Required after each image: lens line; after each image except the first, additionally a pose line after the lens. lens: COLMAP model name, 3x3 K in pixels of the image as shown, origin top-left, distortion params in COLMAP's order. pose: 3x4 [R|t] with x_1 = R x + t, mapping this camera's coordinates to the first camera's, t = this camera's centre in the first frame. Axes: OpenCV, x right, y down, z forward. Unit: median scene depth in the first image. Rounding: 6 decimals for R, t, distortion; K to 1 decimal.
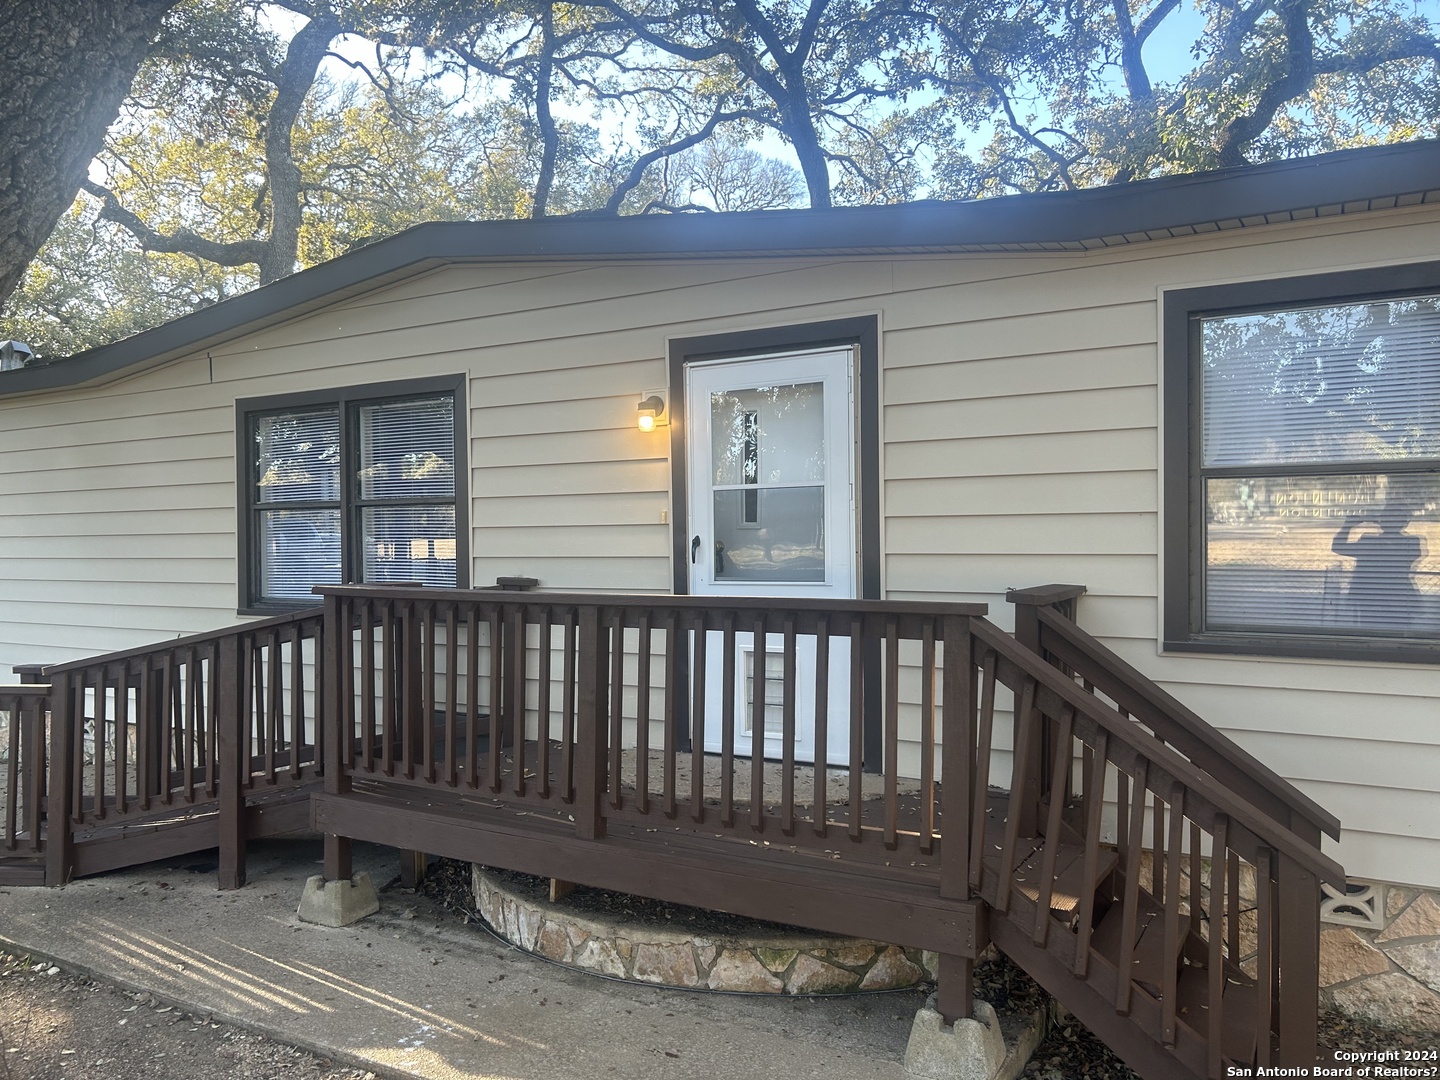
lens RADIAL K [[1083.5, 0, 696.9], [0, 1083.5, 545.1], [0, 0, 1]] dist [0.064048, -0.047099]
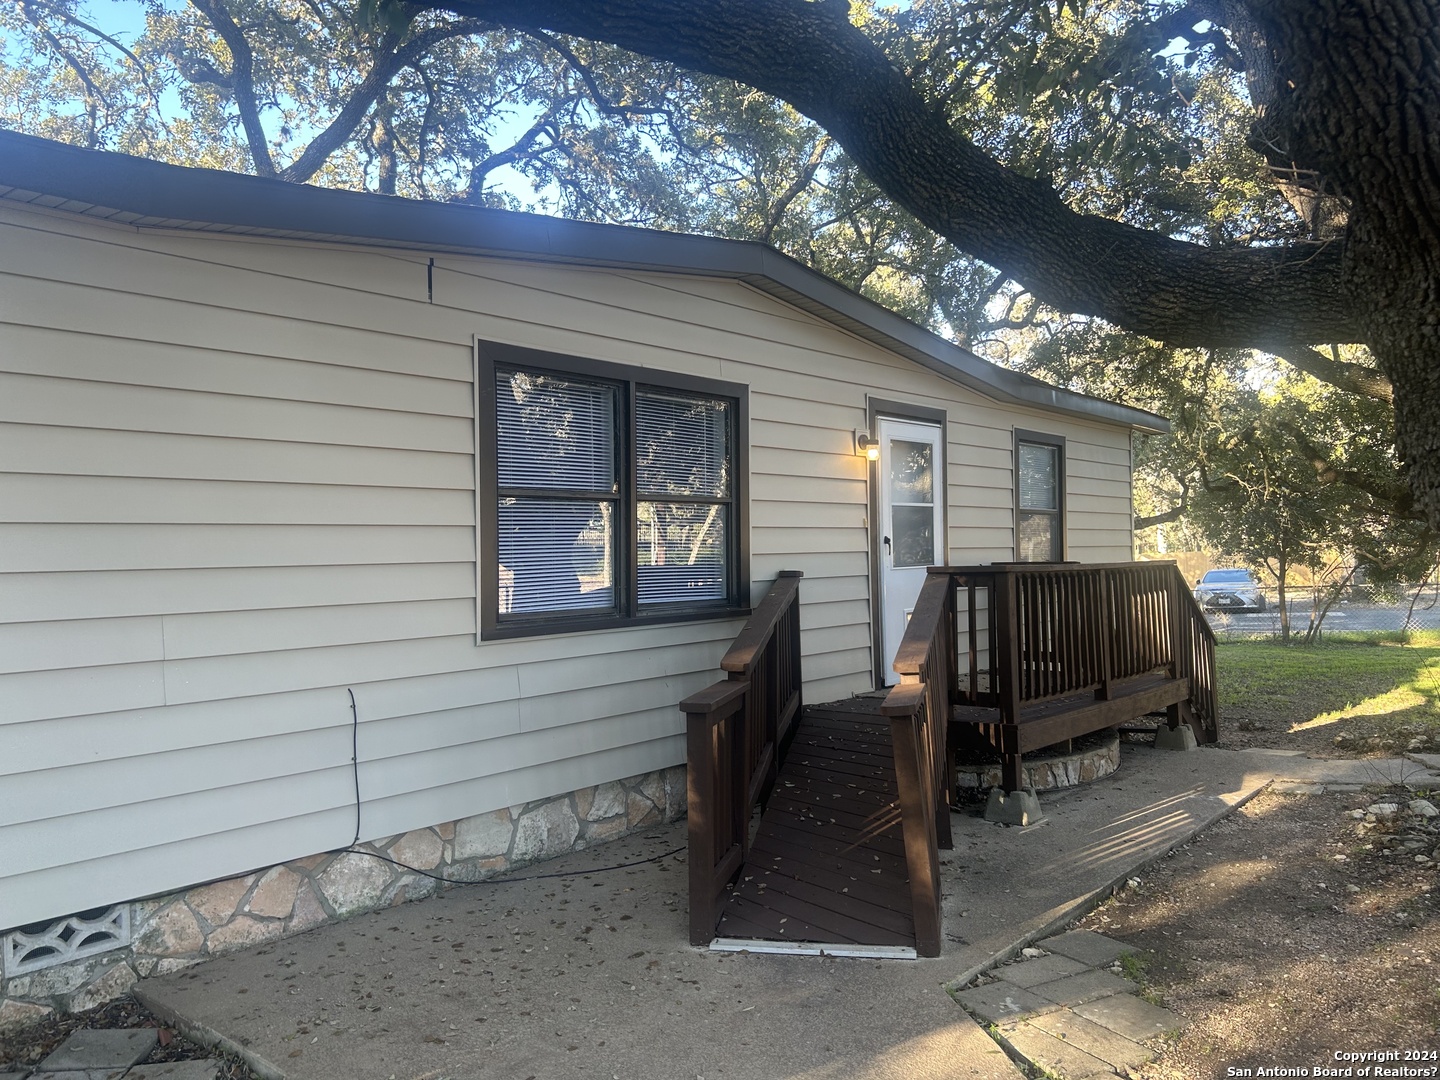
lens RADIAL K [[1083.5, 0, 696.9], [0, 1083.5, 545.1], [0, 0, 1]] dist [0.064048, -0.047099]
pose [[0.170805, -0.000728, 0.985305, -1.441230], [0.007082, 0.999975, -0.000488, 0.002517], [-0.985279, 0.007061, 0.170806, 0.971271]]
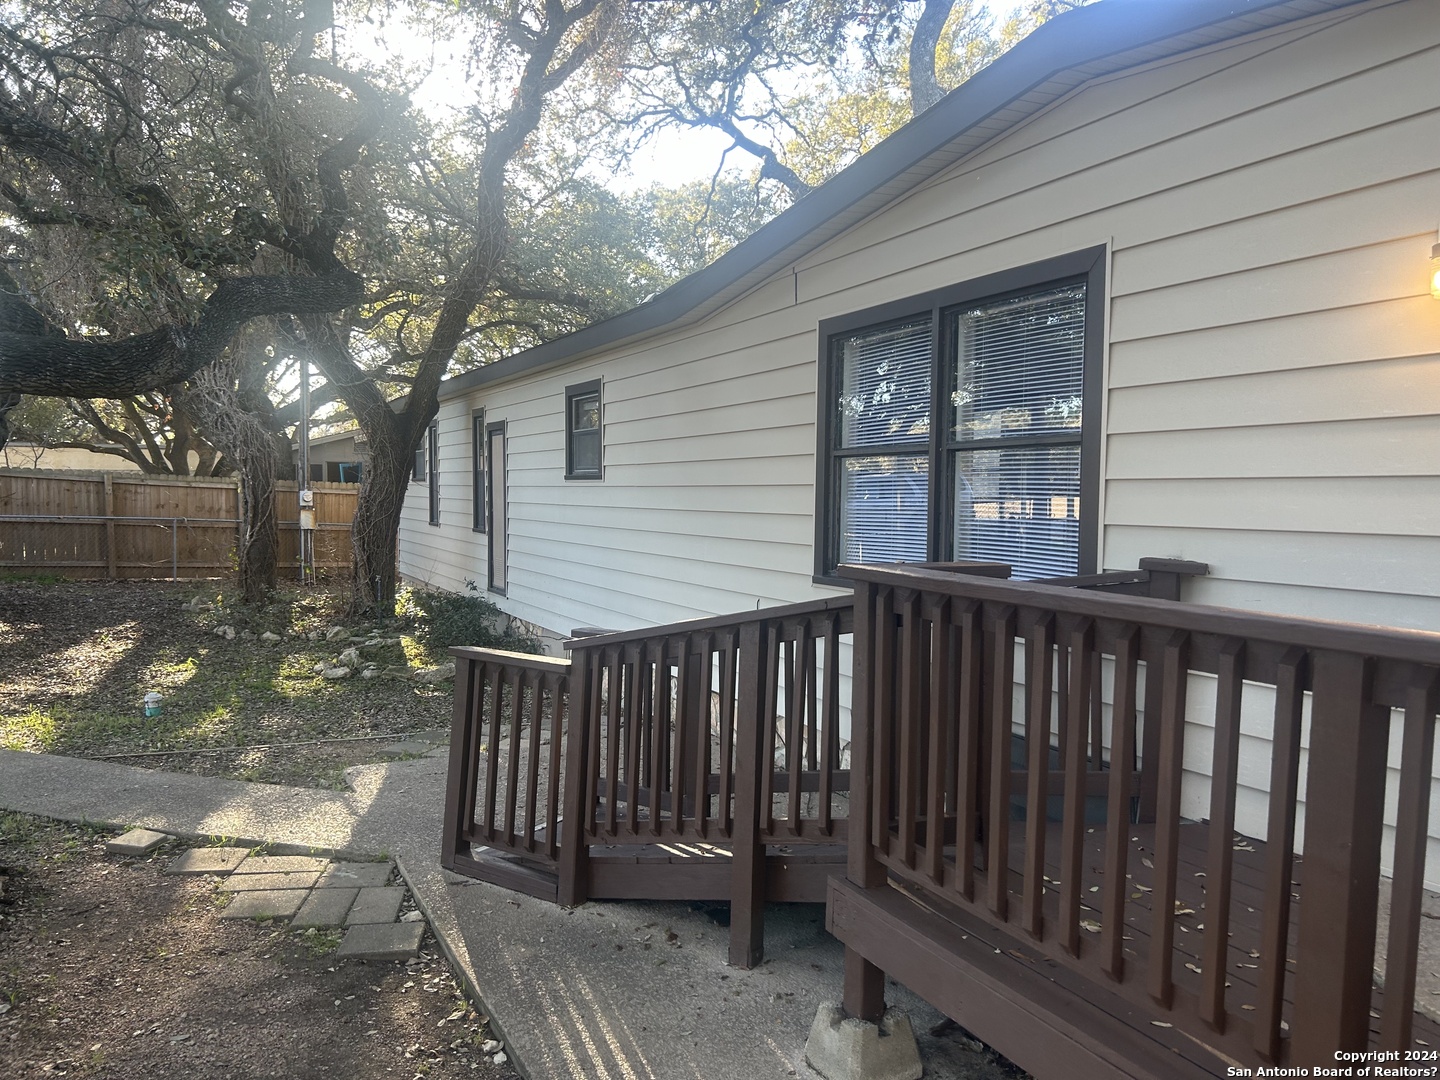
lens RADIAL K [[1094.9, 0, 715.3], [0, 1094.9, 556.7], [0, 0, 1]] dist [0.089499, -0.212559]
pose [[0.846944, 0.048576, -0.529458, -0.056053], [-0.021857, 0.998157, 0.056614, -0.002552], [0.531233, -0.036376, 0.846445, 0.342154]]
